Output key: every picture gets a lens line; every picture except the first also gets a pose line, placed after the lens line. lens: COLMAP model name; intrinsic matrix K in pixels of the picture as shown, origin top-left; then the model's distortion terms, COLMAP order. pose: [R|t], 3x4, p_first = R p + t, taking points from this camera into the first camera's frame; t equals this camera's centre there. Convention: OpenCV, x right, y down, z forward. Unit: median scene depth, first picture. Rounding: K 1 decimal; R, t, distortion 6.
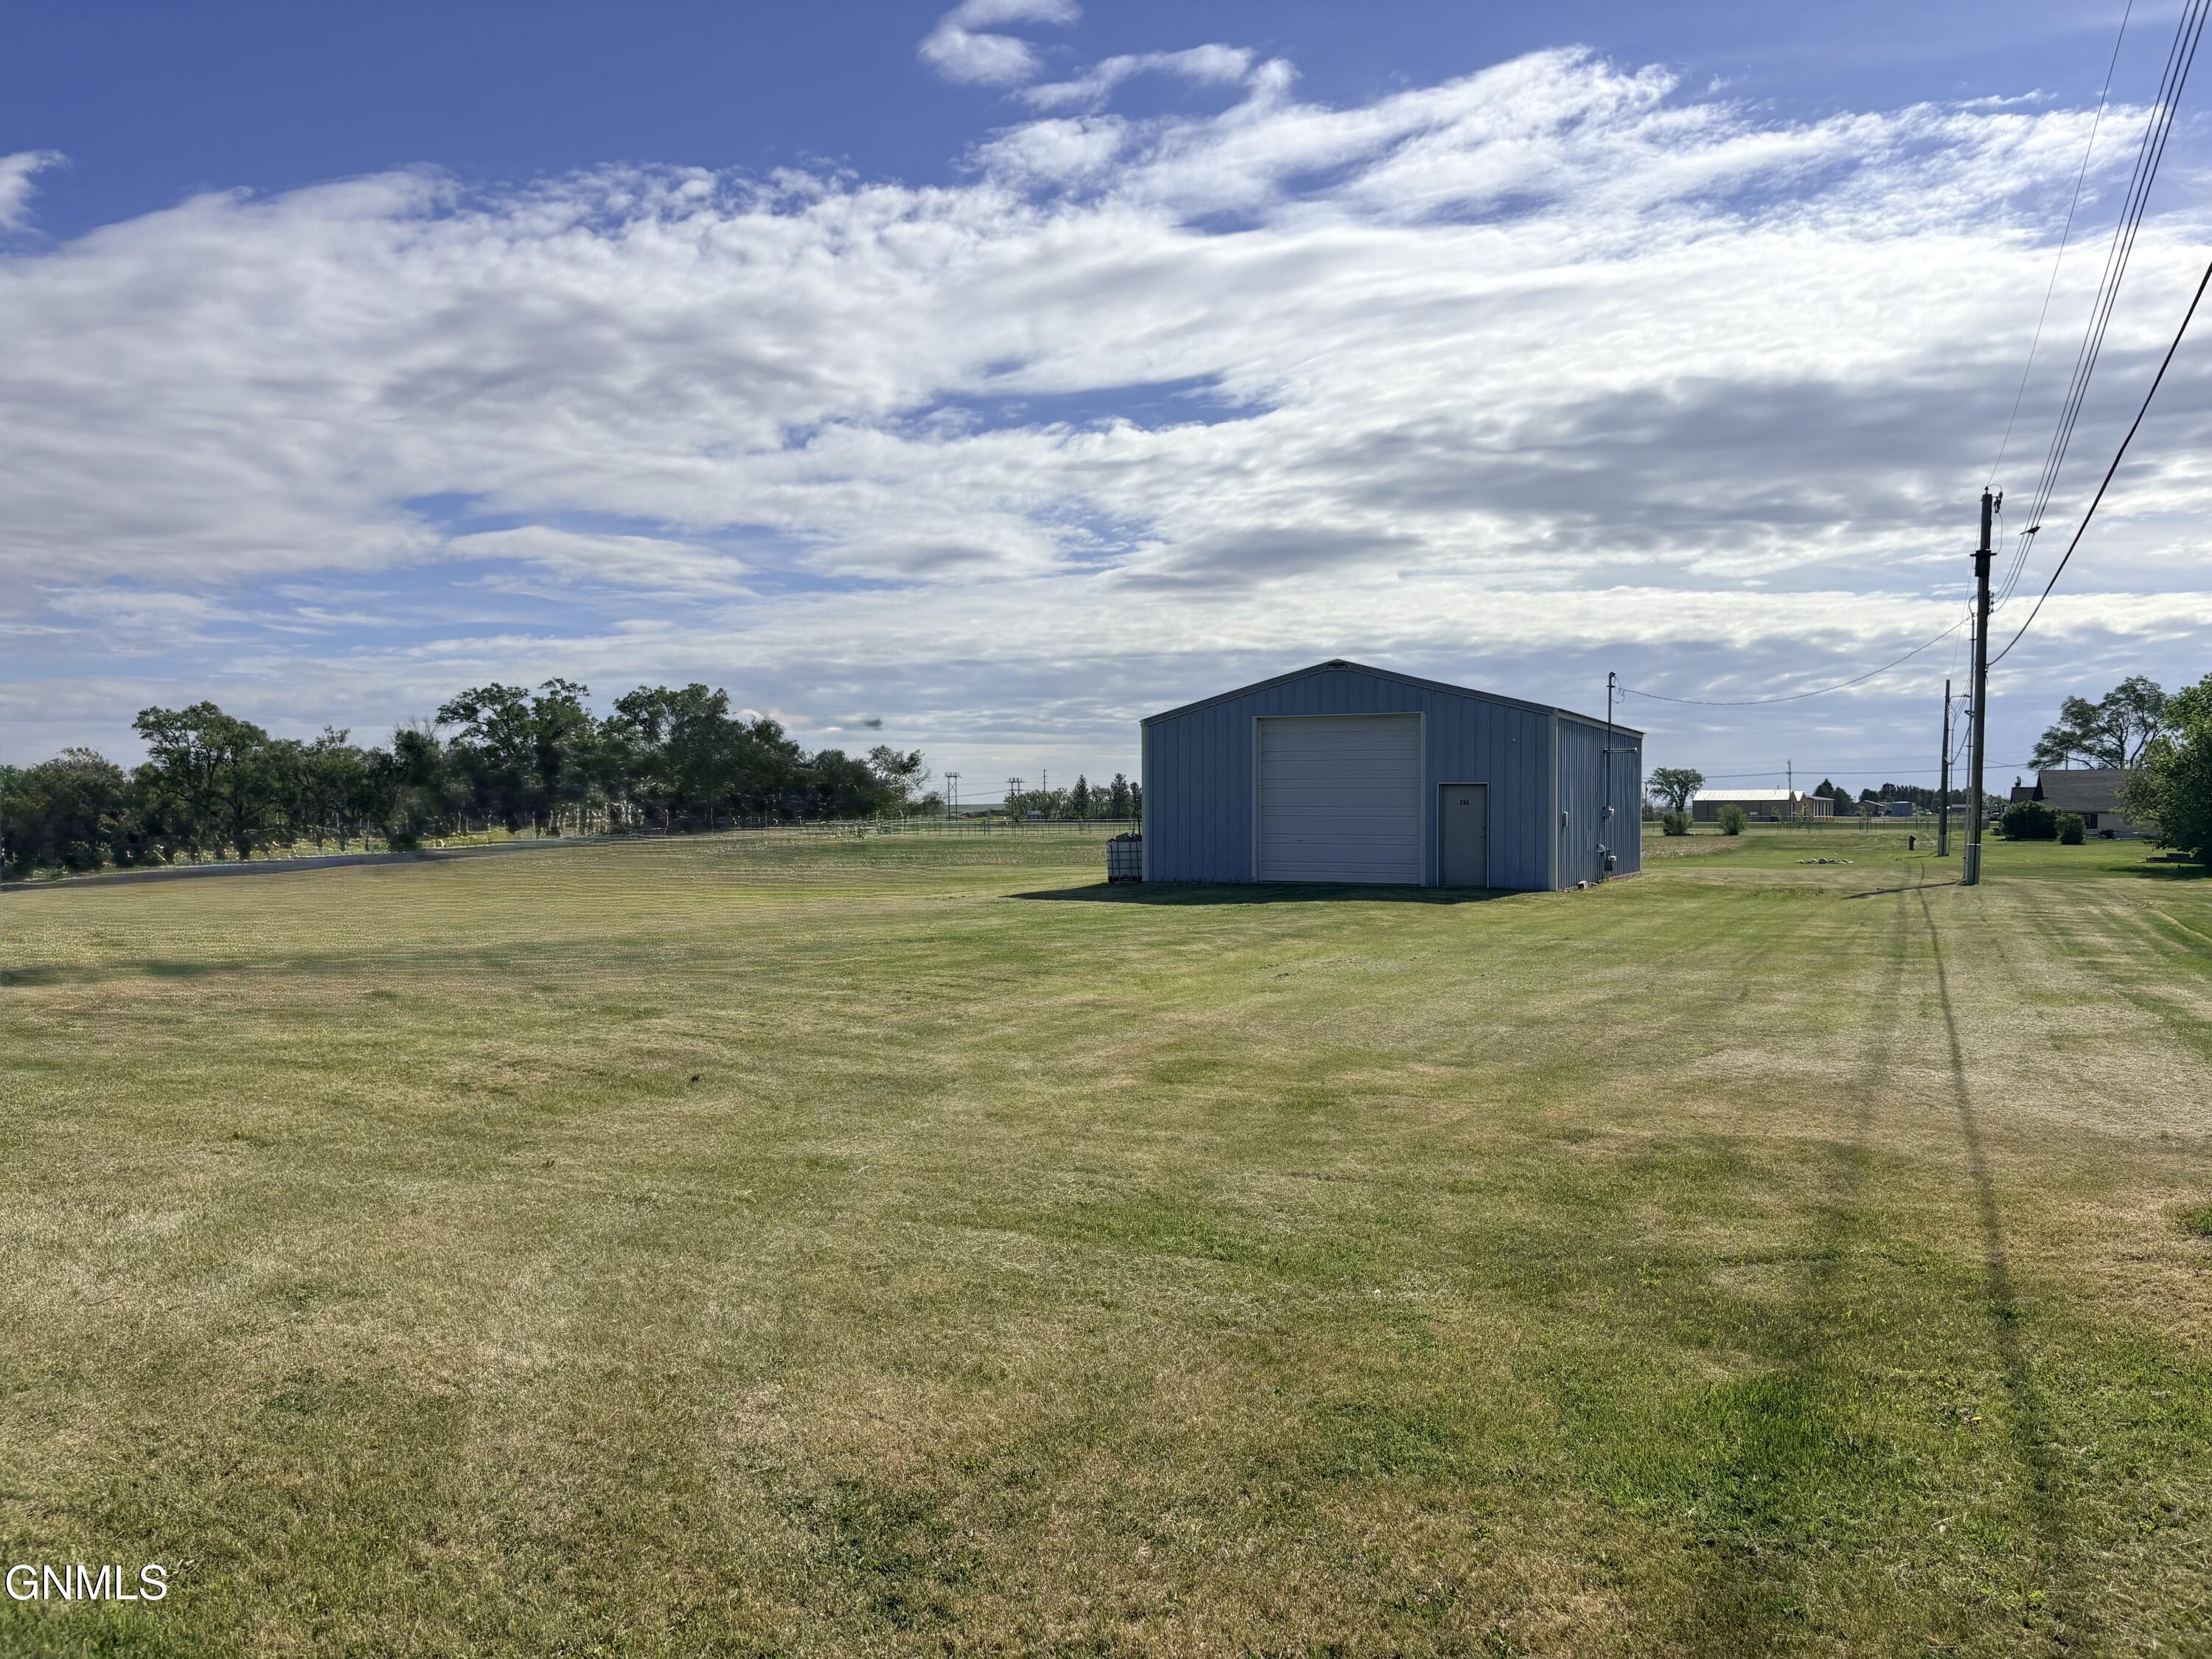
lens RADIAL K [[1660.3, 0, 1106.0], [0, 1660.3, 829.5], [0, 0, 1]] dist [0.011220, 0.004011]
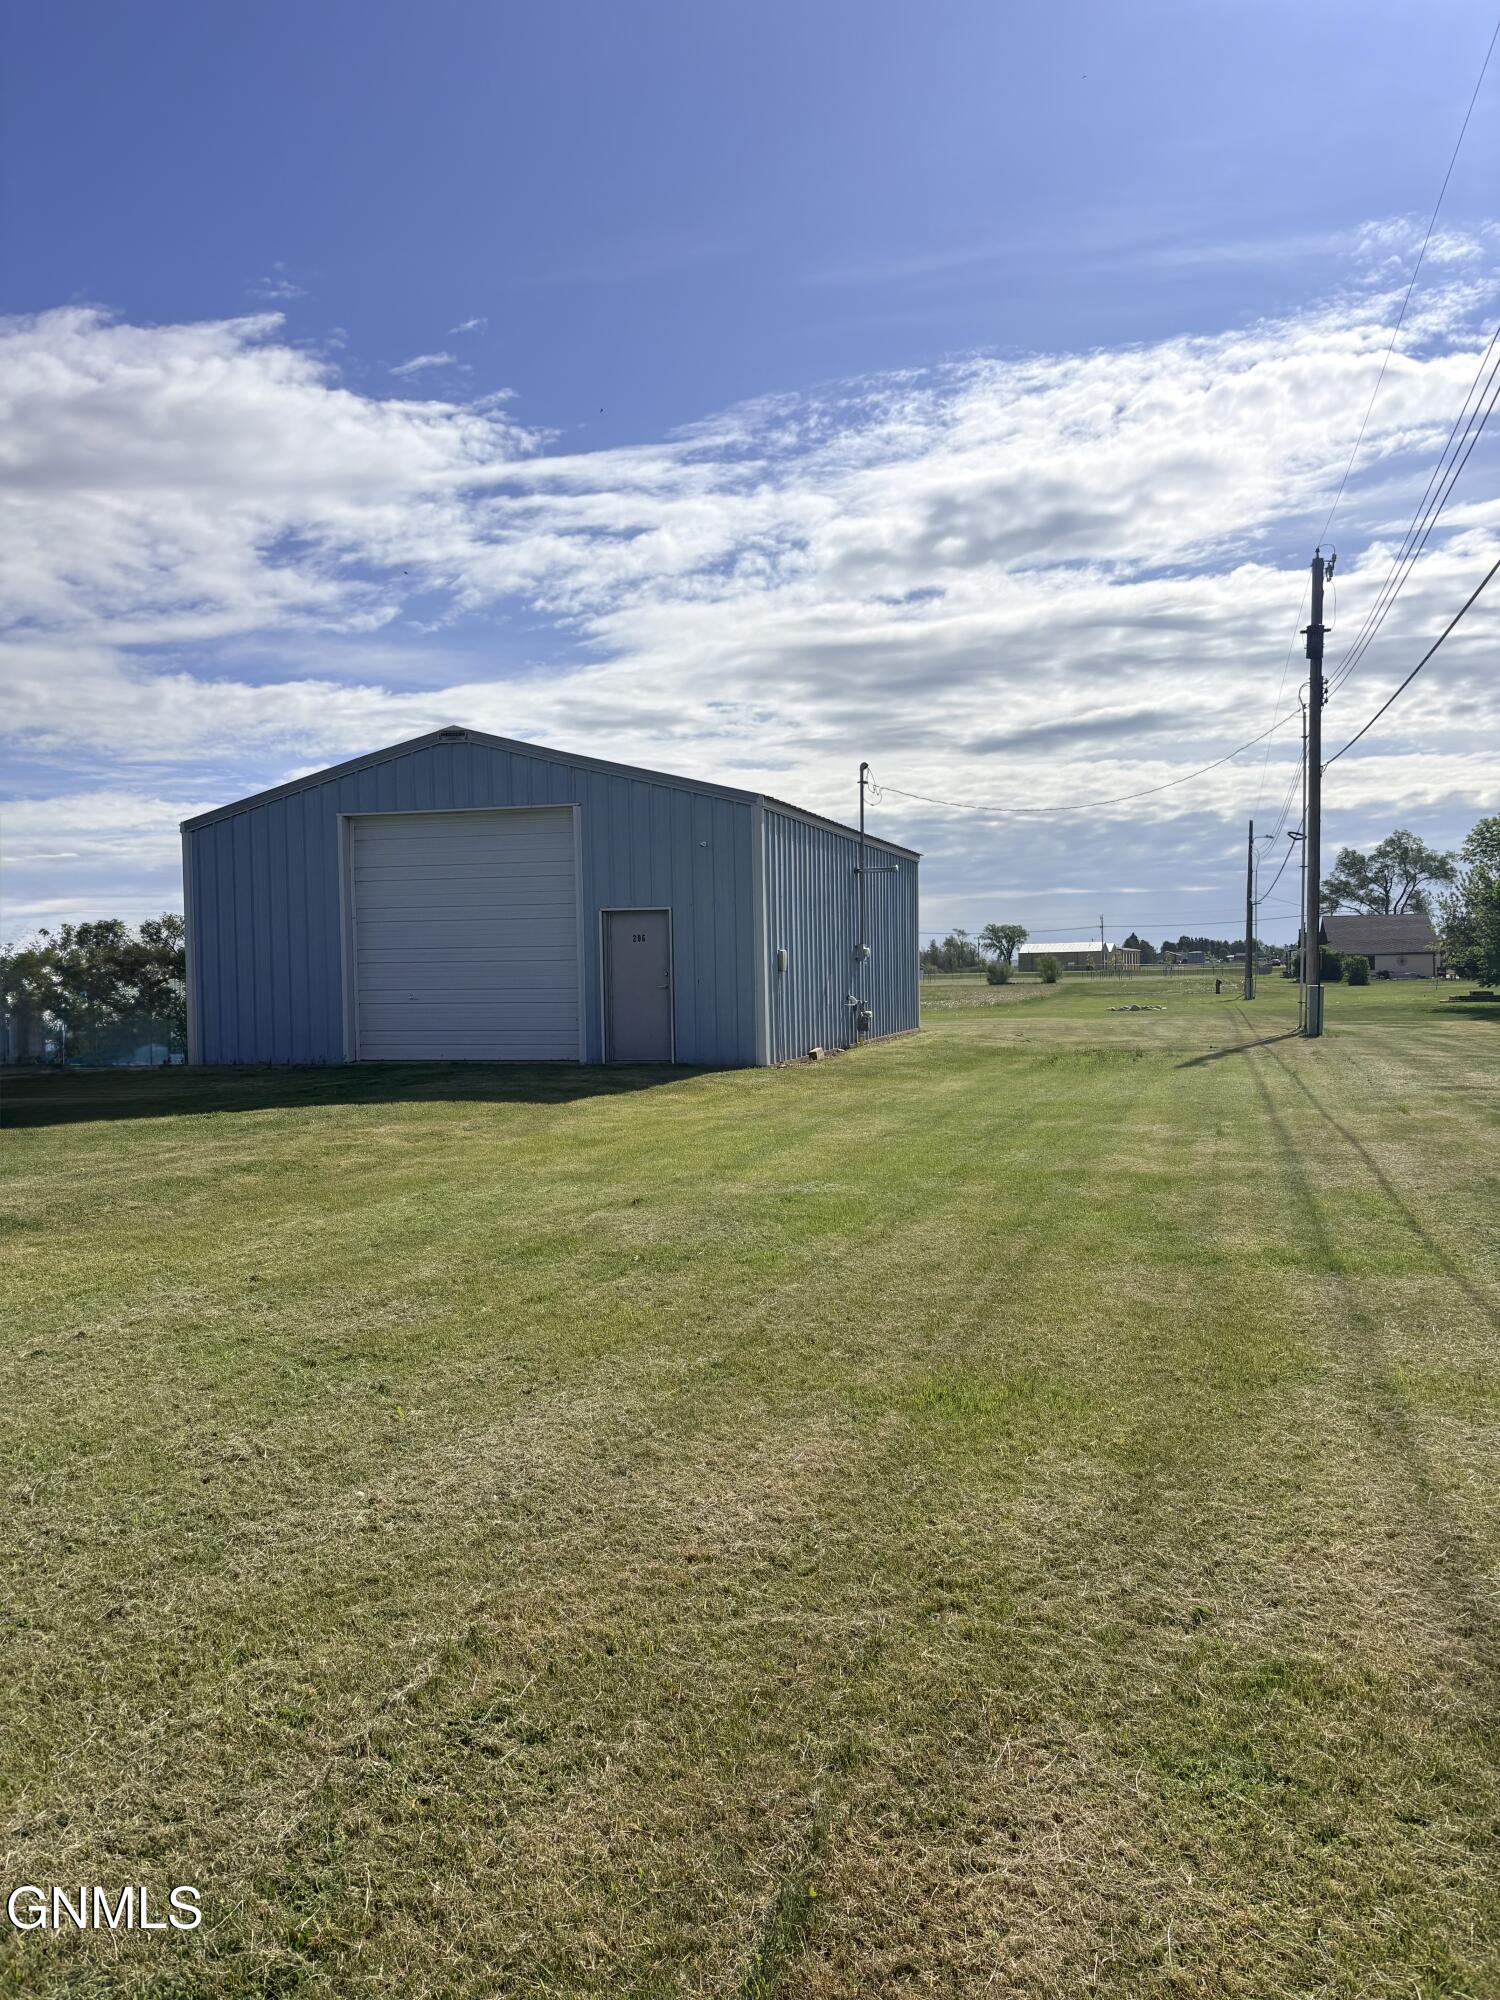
lens RADIAL K [[1501.1, 0, 750.0], [0, 1501.1, 1000.0], [0, 0, 1]] dist [0.011220, 0.004011]
pose [[0.987198, -0.023000, 0.157834, 0.050587], [0.021828, 0.999720, 0.009157, 0.001390], [-0.158000, -0.005595, 0.987423, 0.120628]]
